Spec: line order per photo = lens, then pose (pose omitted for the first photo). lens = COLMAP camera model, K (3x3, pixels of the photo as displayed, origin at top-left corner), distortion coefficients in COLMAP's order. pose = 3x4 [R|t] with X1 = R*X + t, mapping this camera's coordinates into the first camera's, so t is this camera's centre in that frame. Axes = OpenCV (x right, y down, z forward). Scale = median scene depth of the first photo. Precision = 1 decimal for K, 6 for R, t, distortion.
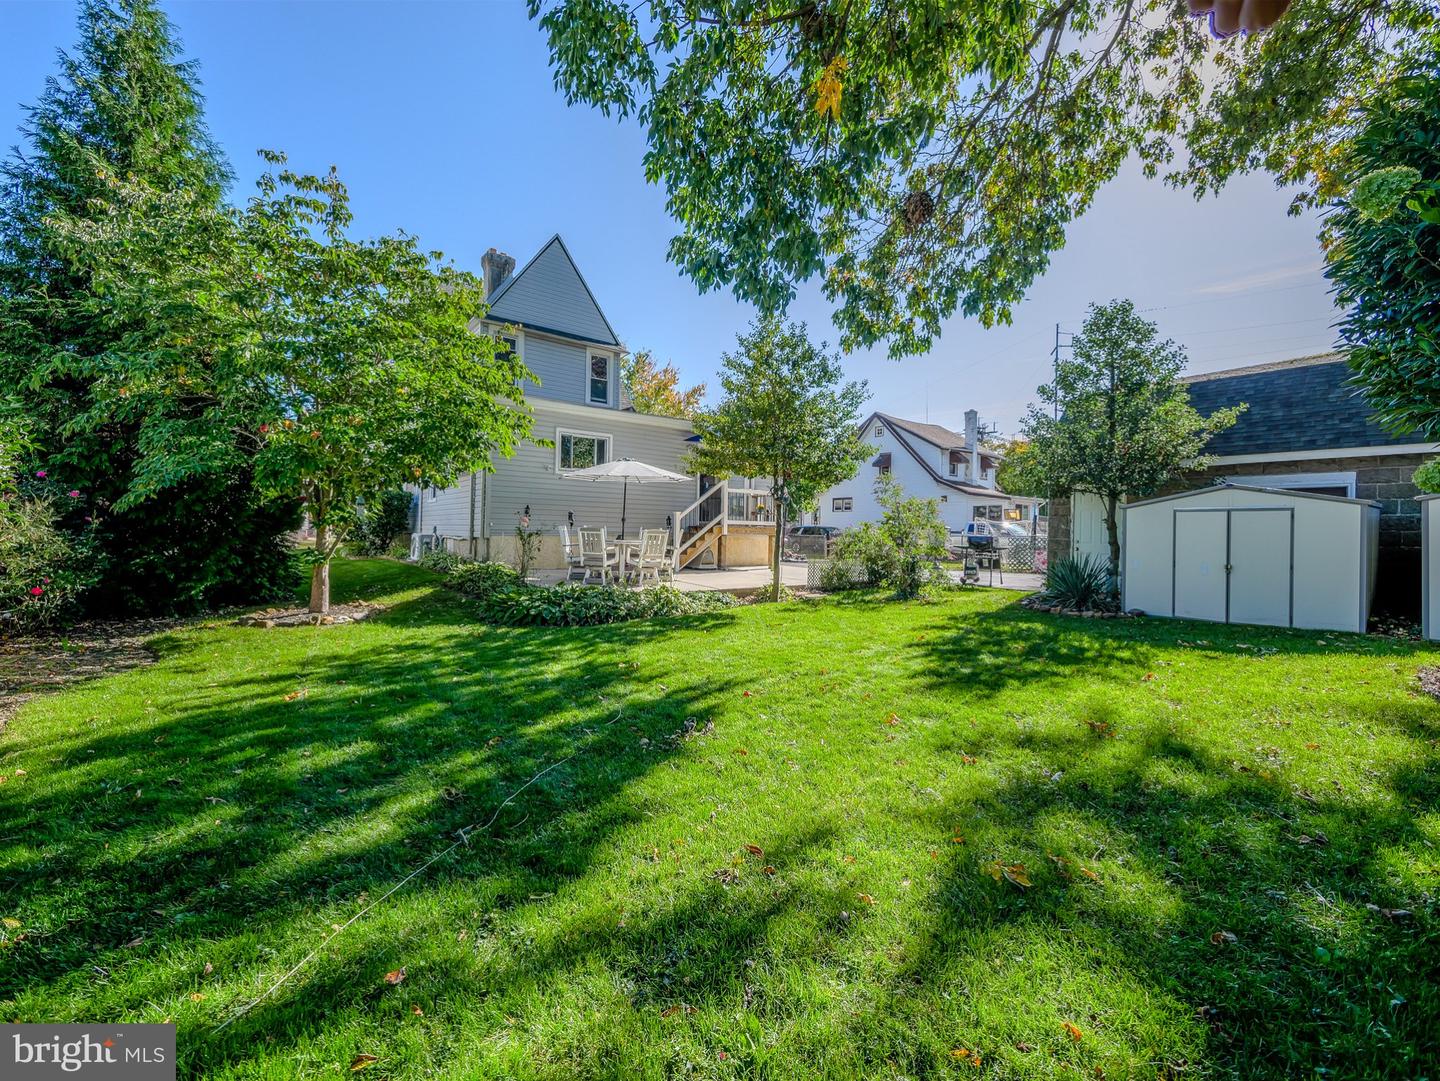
lens RADIAL K [[592.9, 0, 726.2], [0, 592.9, 538.9], [0, 0, 1]] dist [-0.005716, -0.000015]
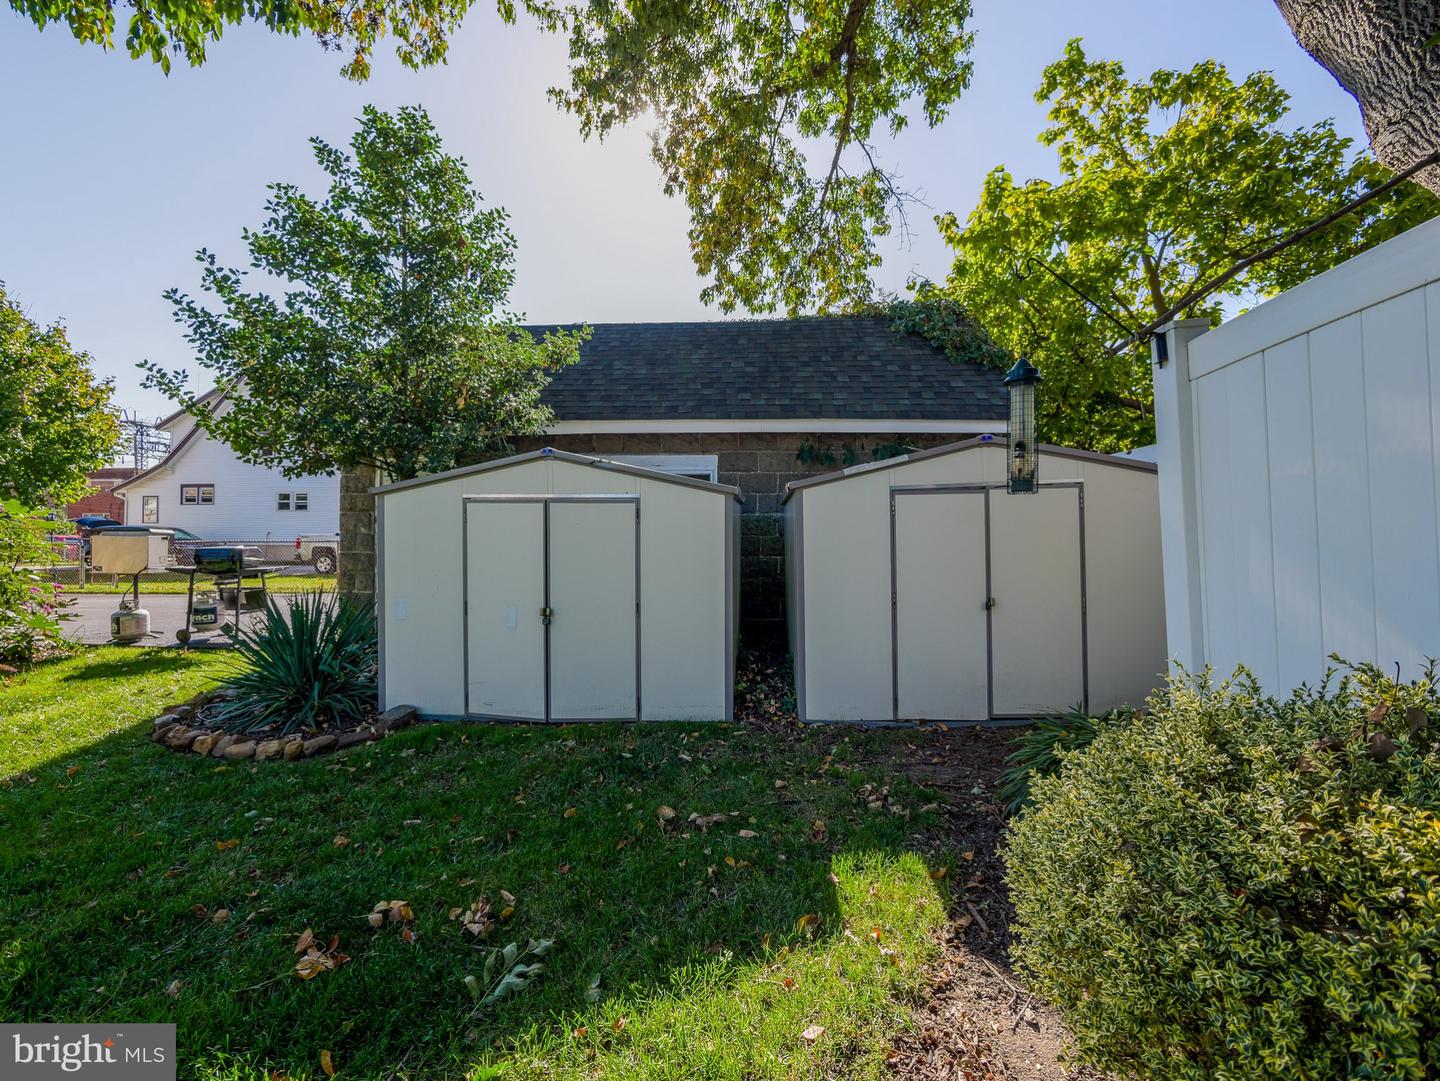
lens RADIAL K [[592.9, 0, 722.4], [0, 592.9, 533.4], [0, 0, 1]] dist [-0.005716, -0.000015]
pose [[0.678645, -0.012384, 0.734362, 0.538030], [0.015707, 0.999874, 0.002346, -0.017690], [-0.734298, 0.009942, 0.678754, 0.503178]]
